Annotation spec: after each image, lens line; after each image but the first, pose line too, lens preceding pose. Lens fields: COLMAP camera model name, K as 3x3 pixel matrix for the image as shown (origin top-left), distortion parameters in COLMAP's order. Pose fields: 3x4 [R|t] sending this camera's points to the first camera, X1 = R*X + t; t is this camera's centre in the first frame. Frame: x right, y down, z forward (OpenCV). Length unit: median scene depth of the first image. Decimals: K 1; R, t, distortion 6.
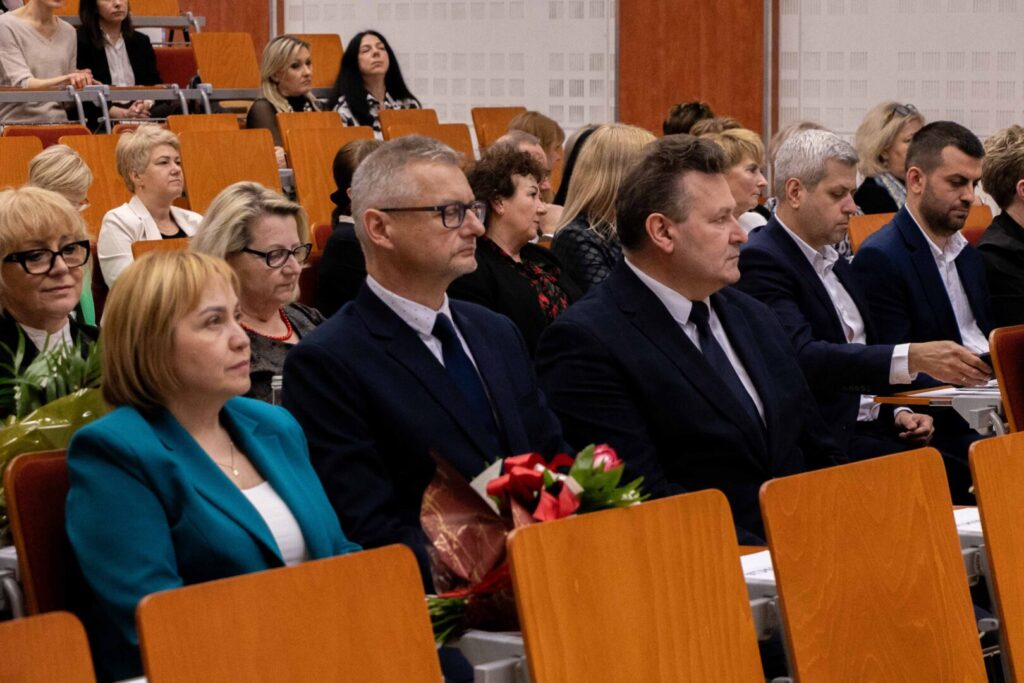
lens RADIAL K [[2919.7, 0, 512.0], [0, 2919.7, 341.5], [0, 0, 1]] dist [-0.026153, -0.262161]
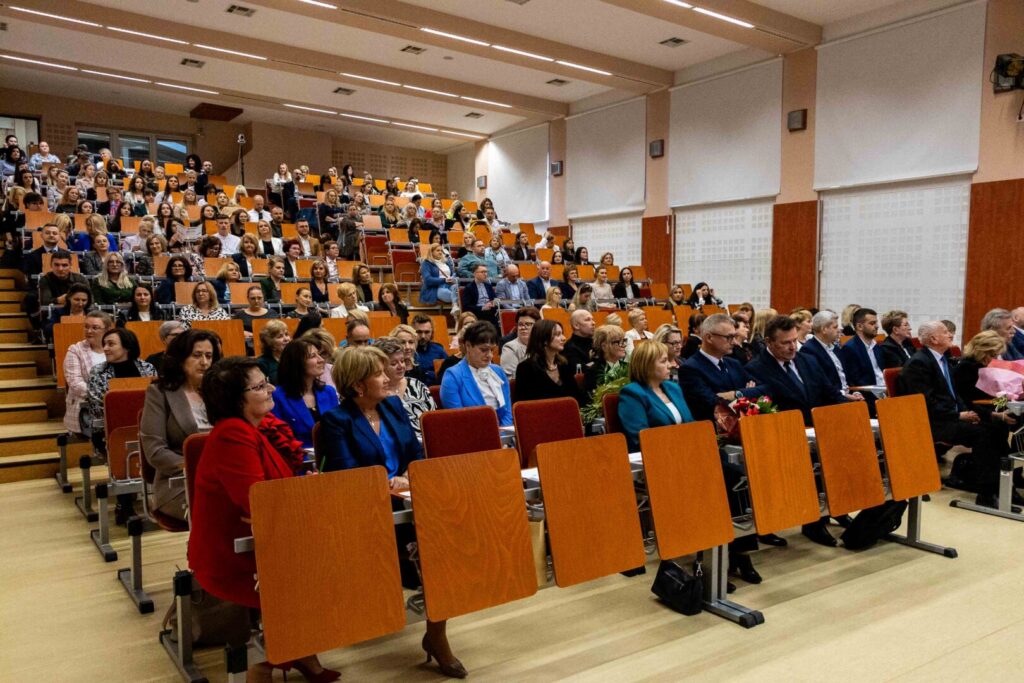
lens RADIAL K [[799.3, 0, 512.7], [0, 799.3, 356.1], [0, 0, 1]] dist [0.004079, 0.001979]
pose [[0.962530, 0.021914, -0.270288, -0.004036], [-0.026093, 0.999589, -0.011876, 0.004832], [0.269917, 0.018484, 0.962706, -0.045523]]
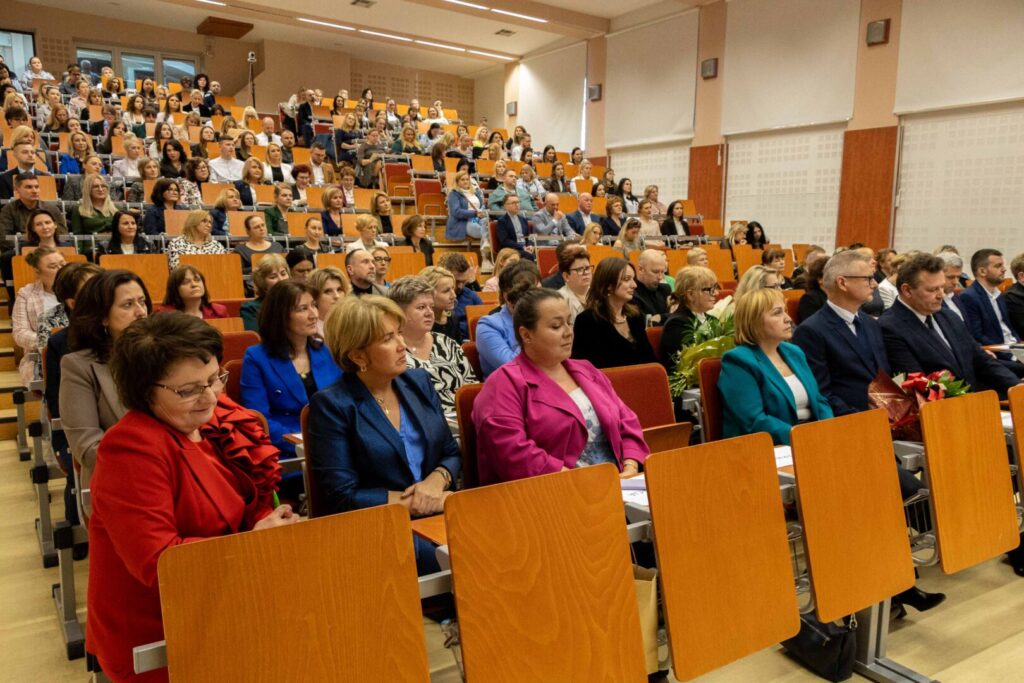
lens RADIAL K [[799.3, 0, 512.7], [0, 799.3, 356.1], [0, 0, 1]] dist [0.004079, 0.001979]
pose [[0.954474, 0.056483, -0.292899, -0.113297], [-0.039304, 0.997162, 0.064213, -0.006387], [0.295695, -0.049778, 0.953985, 0.191039]]
